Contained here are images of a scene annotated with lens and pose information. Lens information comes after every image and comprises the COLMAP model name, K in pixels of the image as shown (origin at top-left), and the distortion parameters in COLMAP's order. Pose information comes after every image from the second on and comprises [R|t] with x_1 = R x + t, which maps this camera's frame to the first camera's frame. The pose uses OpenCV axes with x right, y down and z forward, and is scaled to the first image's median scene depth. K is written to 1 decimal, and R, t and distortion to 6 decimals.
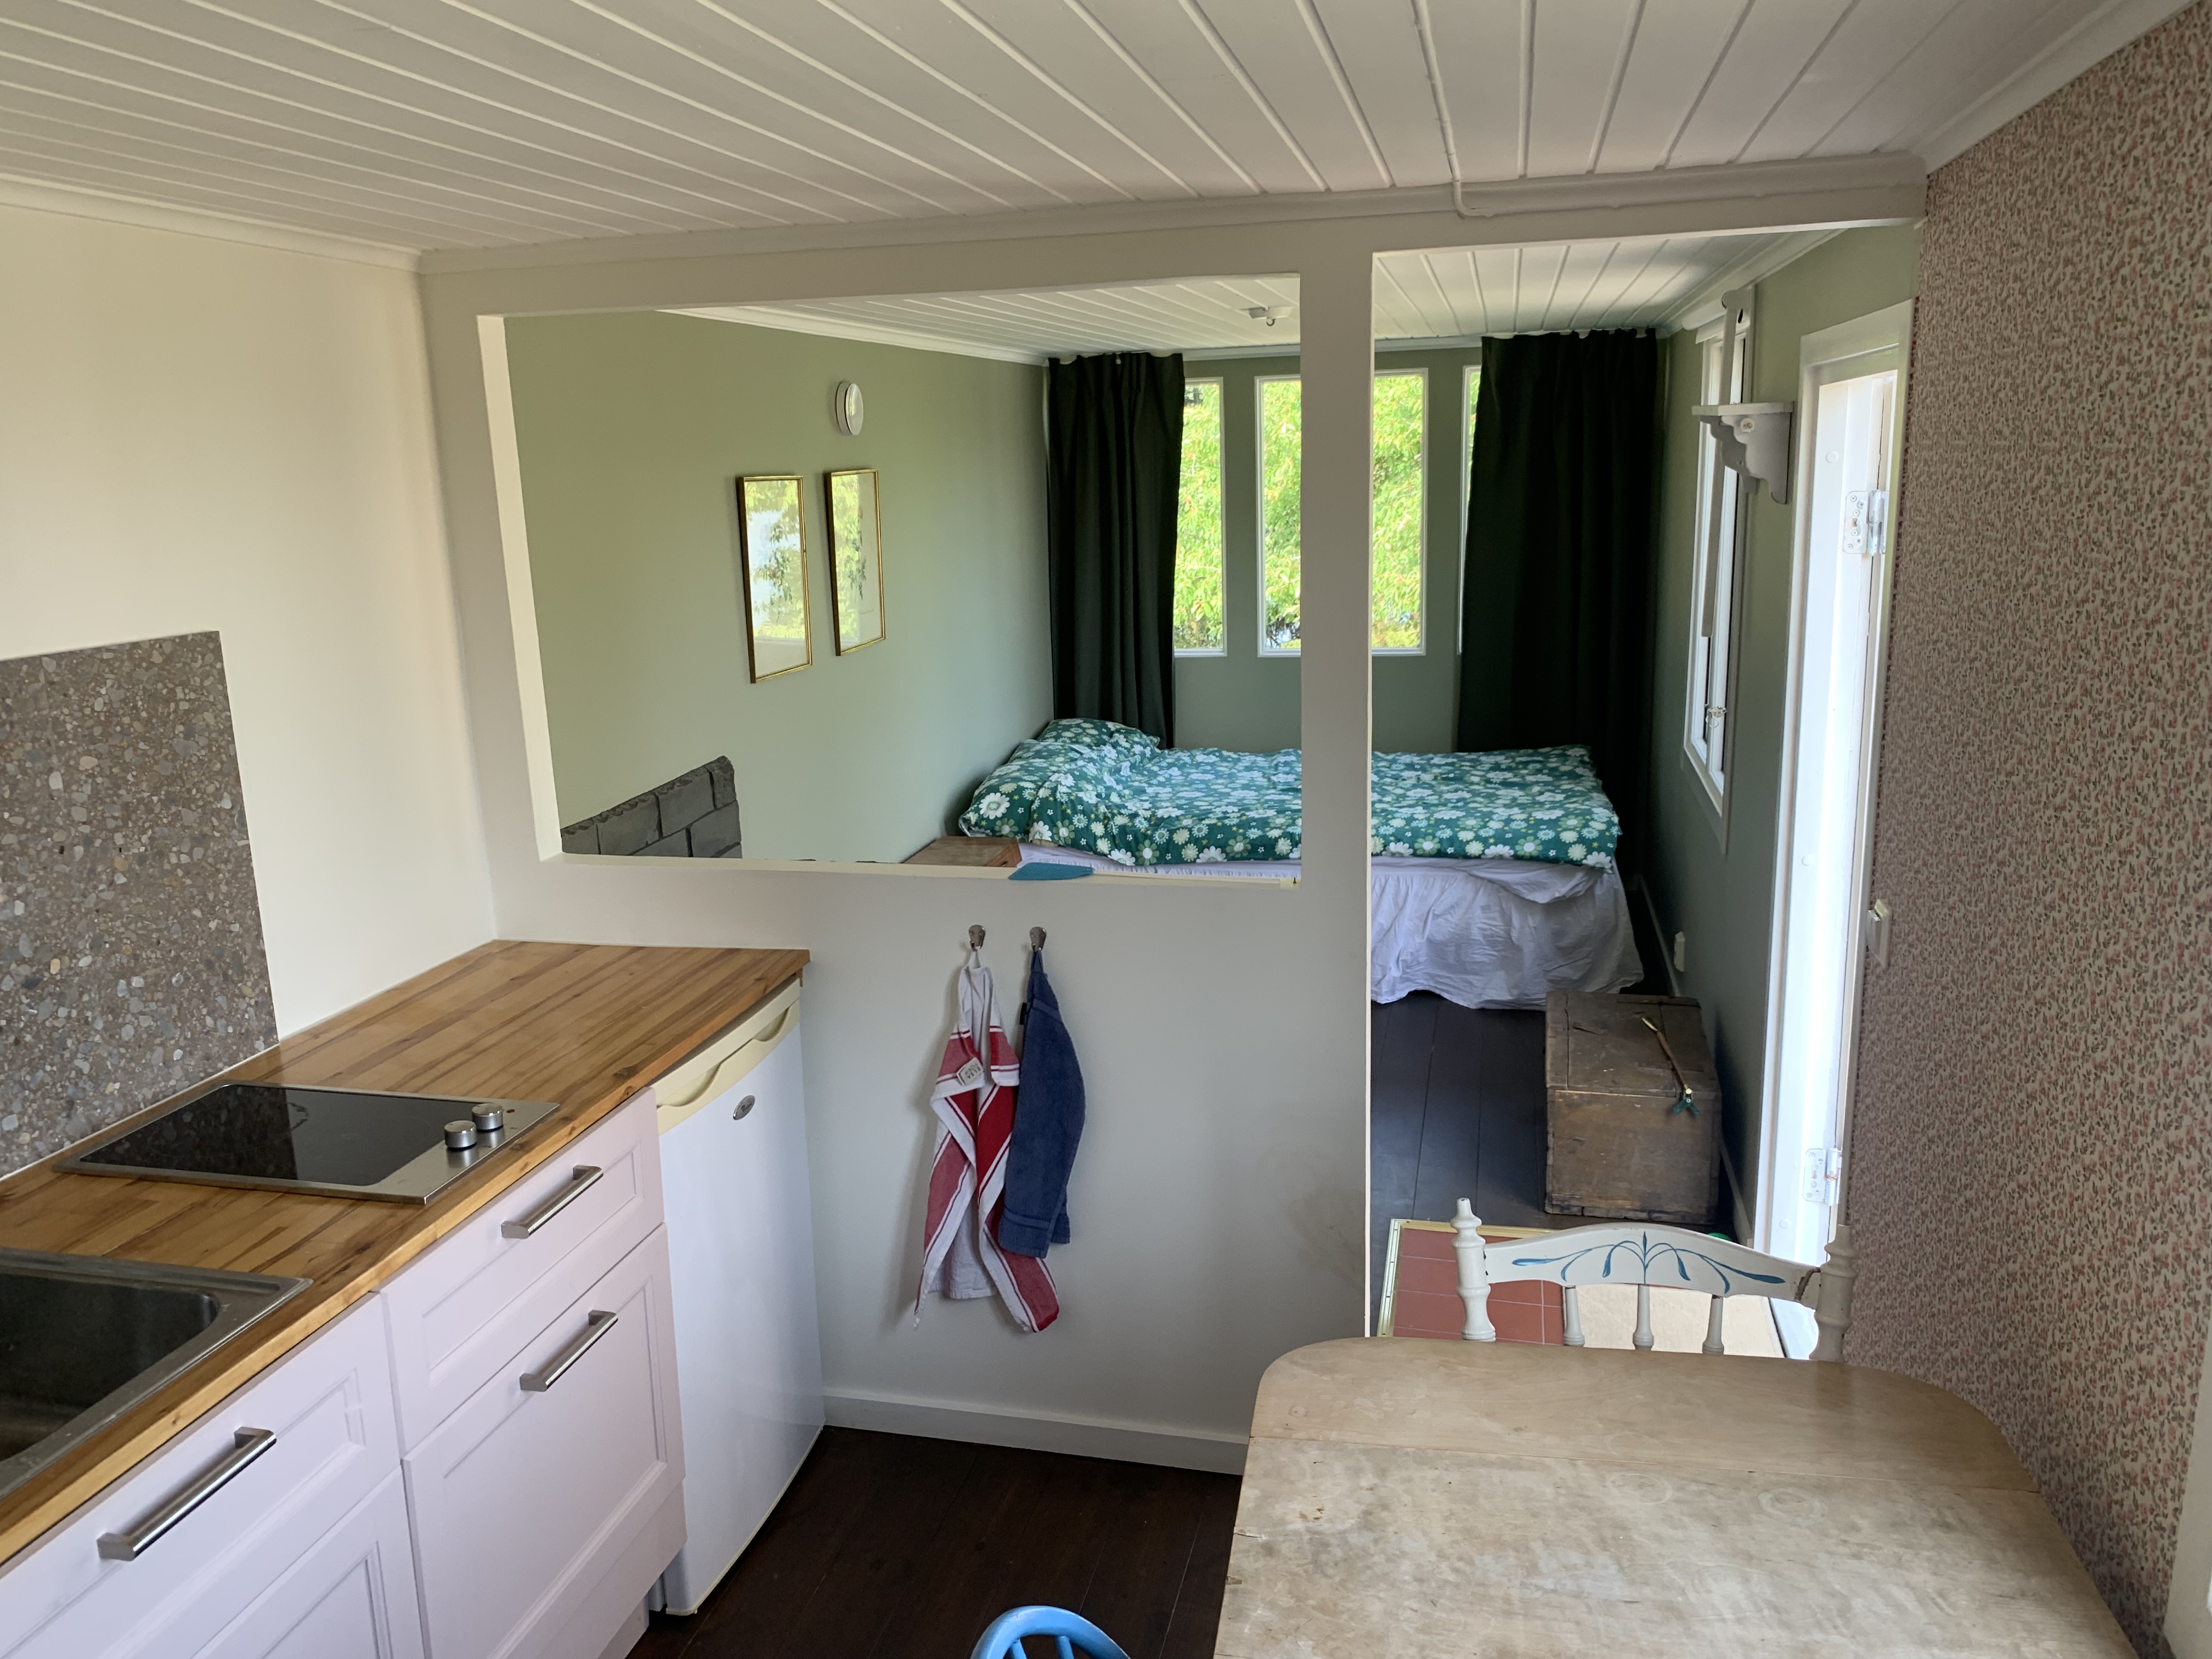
lens RADIAL K [[1690.9, 0, 1092.0], [0, 1690.9, 824.9], [0, 0, 1]] dist [0.010512, -0.023970]
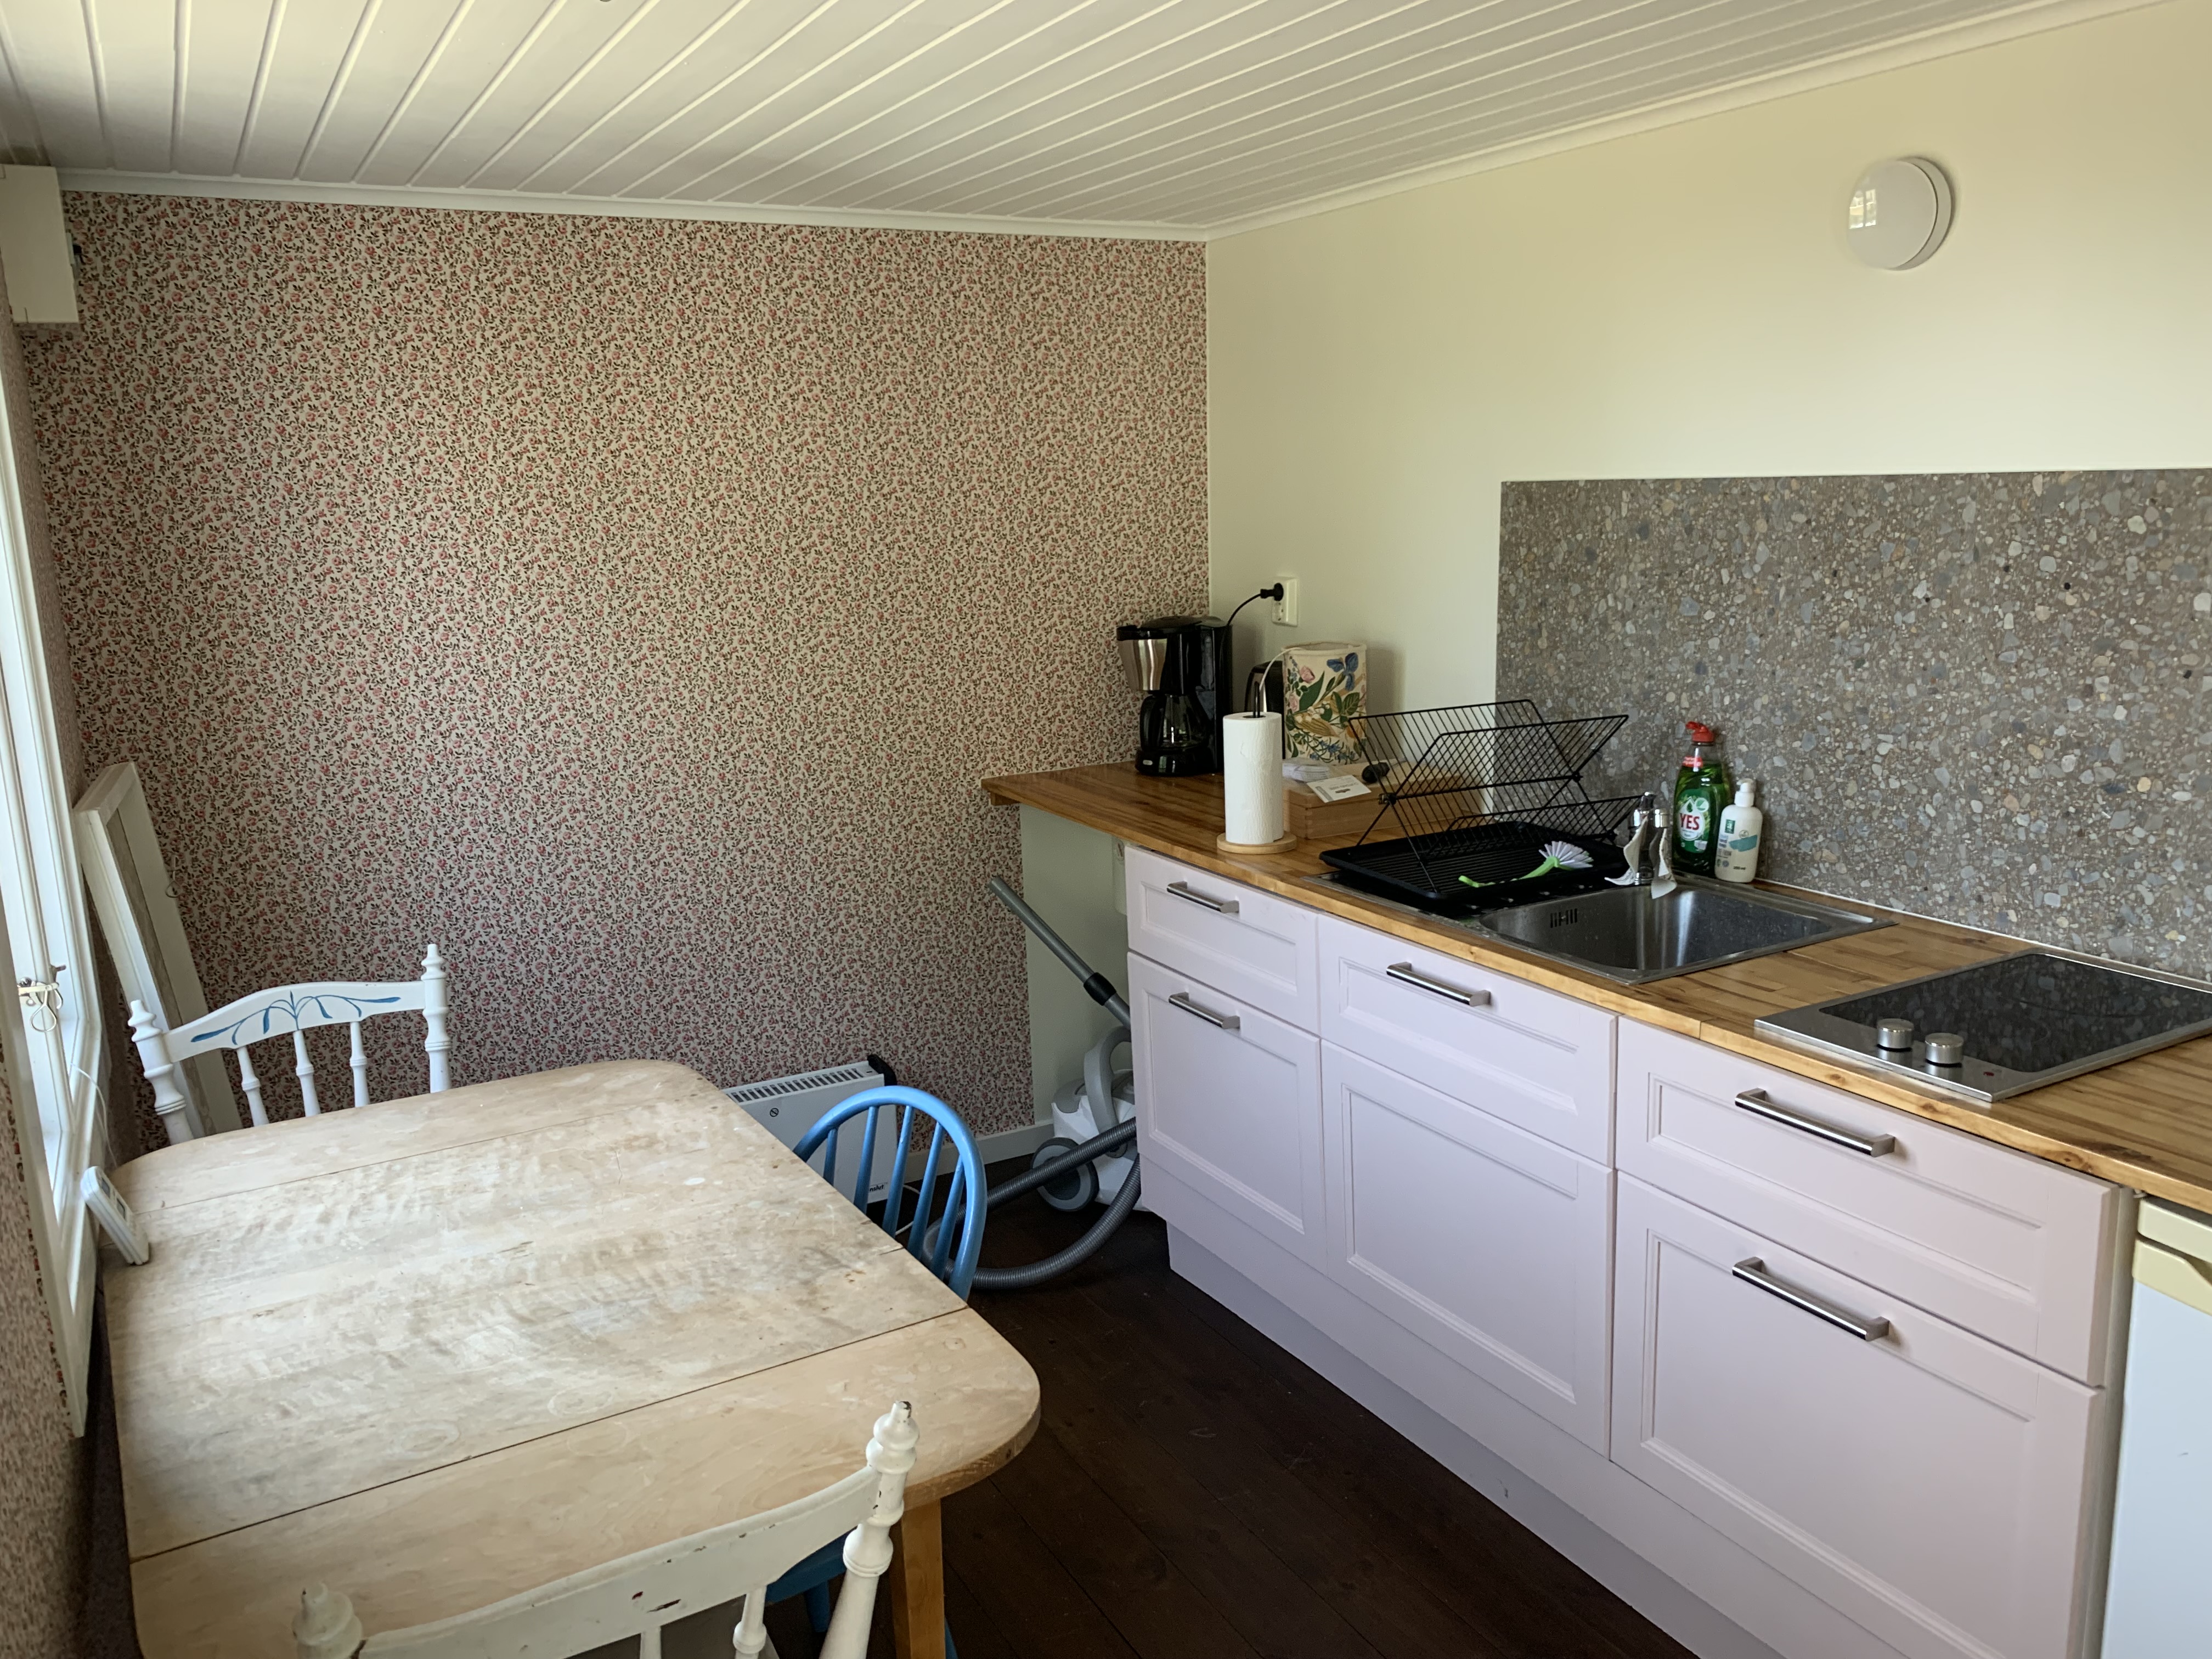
lens RADIAL K [[1690.9, 0, 1095.4], [0, 1690.9, 835.6], [0, 0, 1]] dist [0.010512, -0.023970]
pose [[-0.752125, 0.187171, -0.631882, 0.488729], [-0.081404, 0.925091, 0.370918, -0.210187], [0.653974, 0.330414, -0.680548, 1.307615]]
